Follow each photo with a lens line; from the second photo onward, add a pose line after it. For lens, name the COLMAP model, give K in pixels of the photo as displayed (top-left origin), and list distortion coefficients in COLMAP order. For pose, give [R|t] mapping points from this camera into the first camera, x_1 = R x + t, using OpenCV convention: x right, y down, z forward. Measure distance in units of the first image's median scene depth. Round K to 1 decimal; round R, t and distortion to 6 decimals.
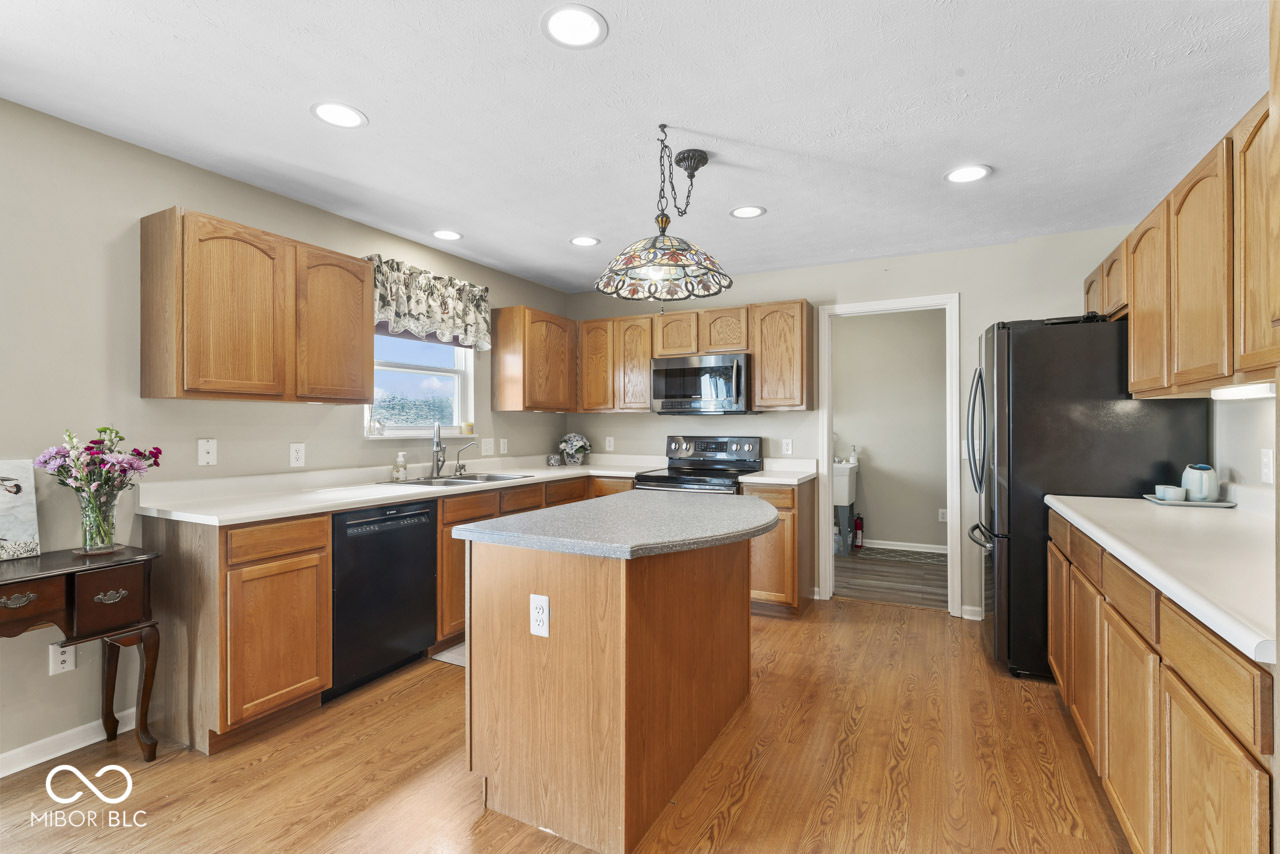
lens RADIAL K [[583.2, 0, 638.5], [0, 583.2, 428.1], [0, 0, 1]] dist [-0.001602, -0.000634]
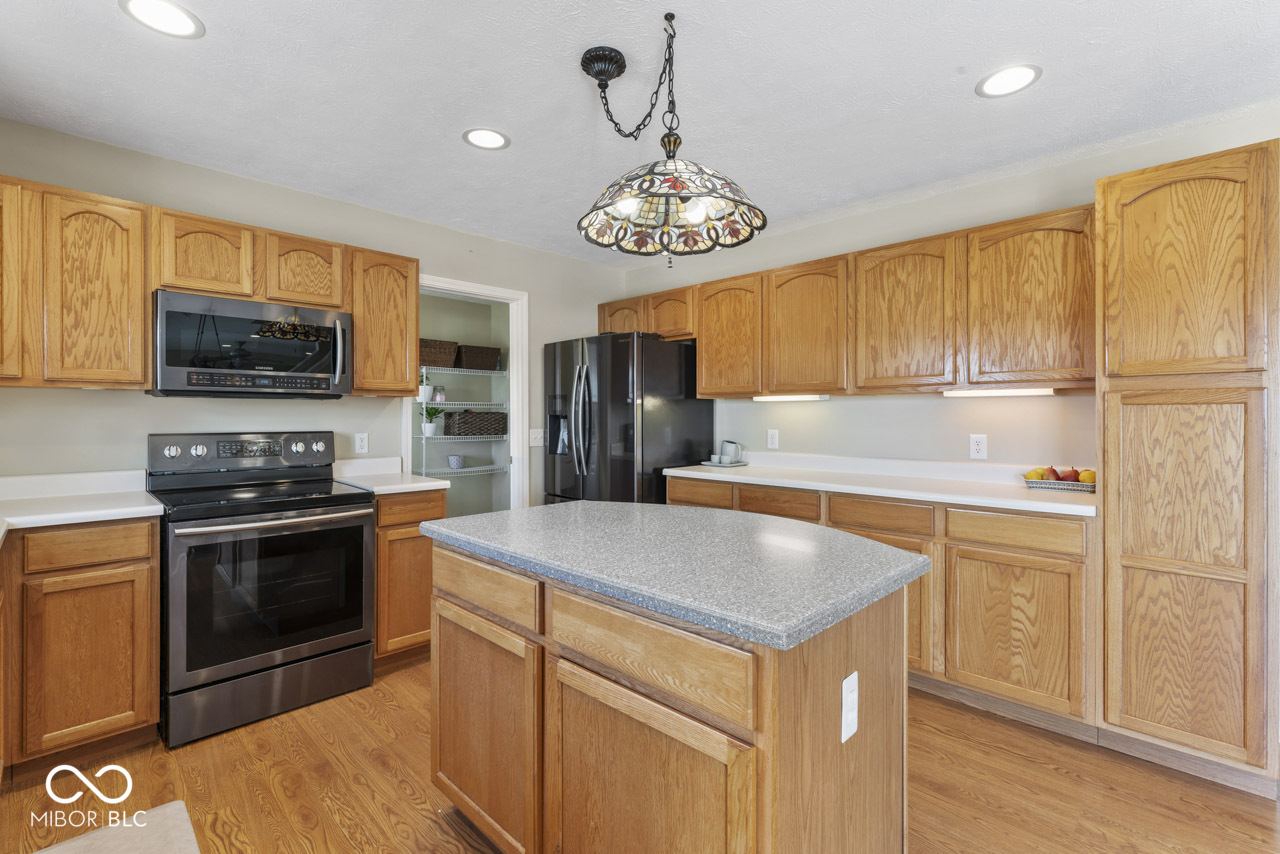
lens RADIAL K [[577.4, 0, 637.7], [0, 577.4, 418.7], [0, 0, 1]] dist [-0.001451, 0.000025]
pose [[0.293139, -0.003740, 0.956063, -0.429067], [0.002084, 0.999992, 0.003273, -0.002120], [-0.956068, 0.001033, 0.293144, 0.516948]]
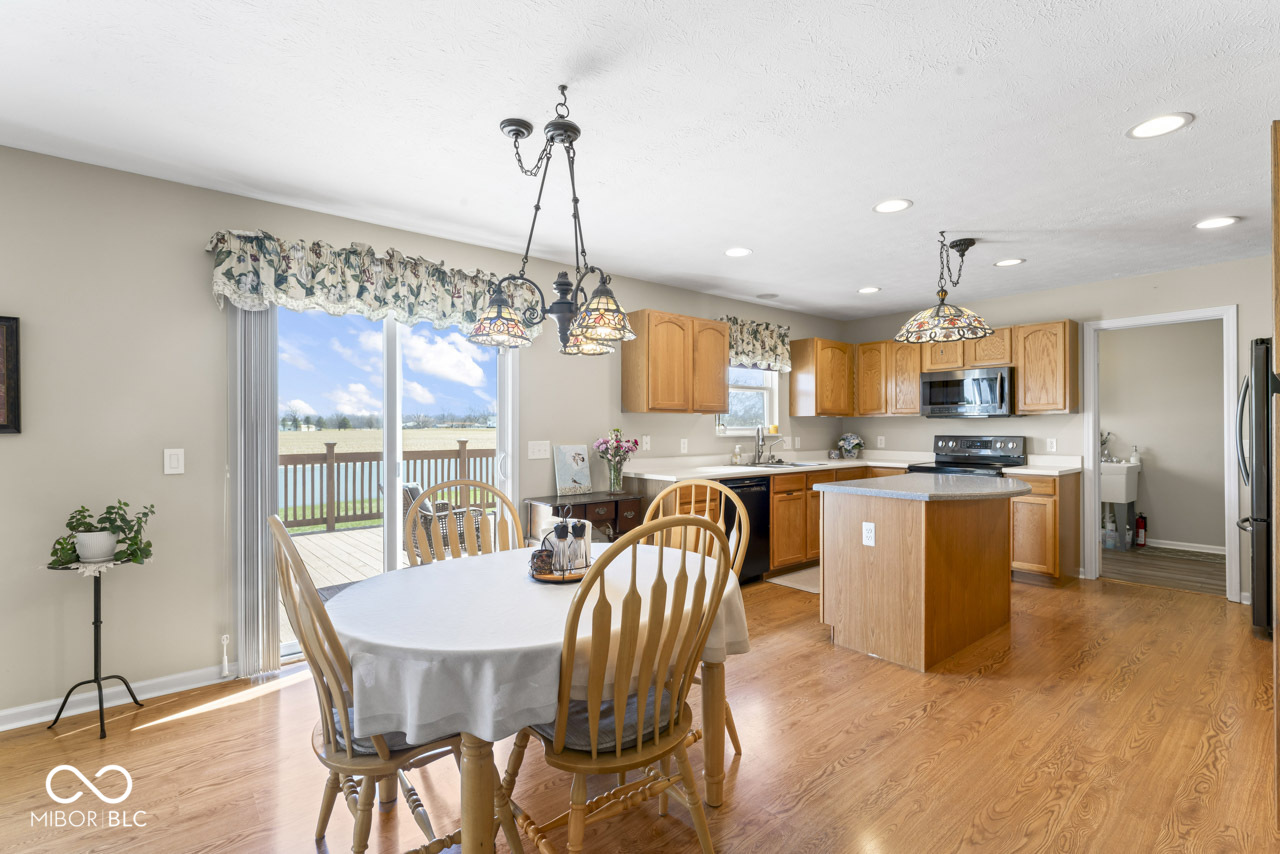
lens RADIAL K [[583.3, 0, 636.8], [0, 583.3, 429.3], [0, 0, 1]] dist [-0.002516, -0.000591]
pose [[0.921992, -0.000773, -0.387209, -0.066523], [0.000833, 1.000000, -0.000013, 0.000410], [0.387209, -0.000311, 0.921992, -0.456474]]
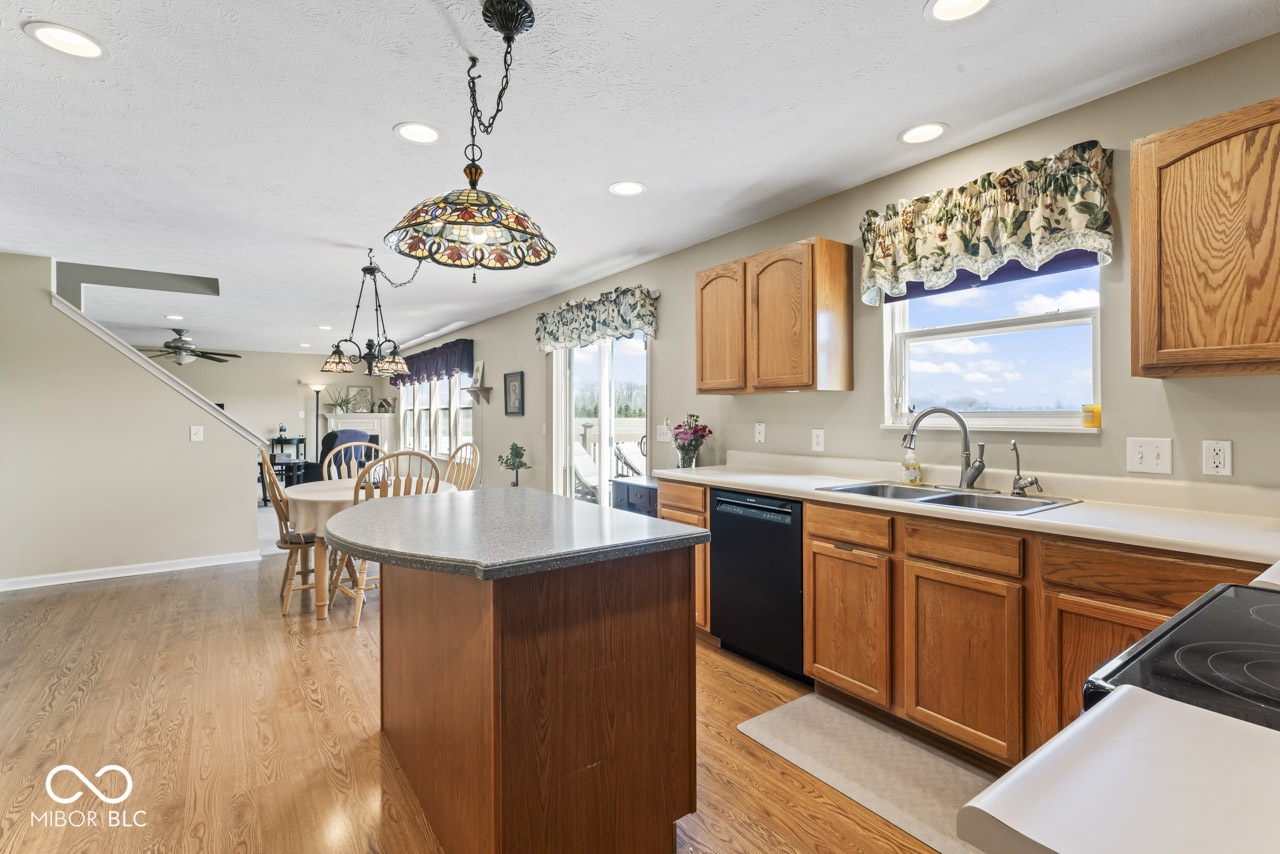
lens RADIAL K [[588.7, 0, 636.3], [0, 588.7, 413.1], [0, 0, 1]] dist [-0.001972, -0.000785]
pose [[-0.459404, 0.002198, -0.888225, 0.434585], [0.002107, 0.999997, 0.001384, -0.004503], [0.888225, -0.001236, -0.459407, 1.006581]]
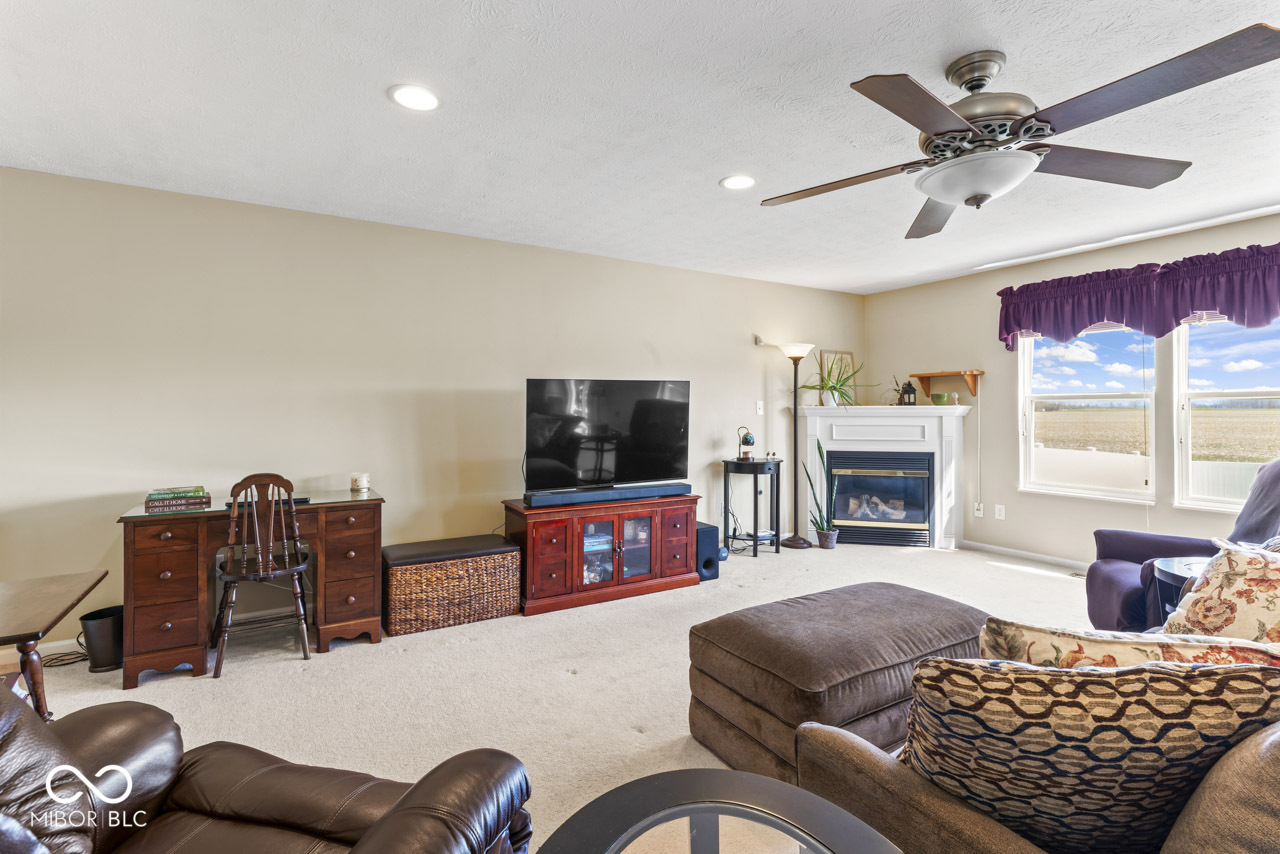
lens RADIAL K [[592.9, 0, 633.8], [0, 592.9, 407.9], [0, 0, 1]] dist [0.000576, 0.000046]
pose [[-0.520238, -0.002063, -0.854019, -0.090089], [-0.000965, 0.999998, -0.001828, 0.007232], [0.854021, -0.000126, -0.520239, -1.506809]]
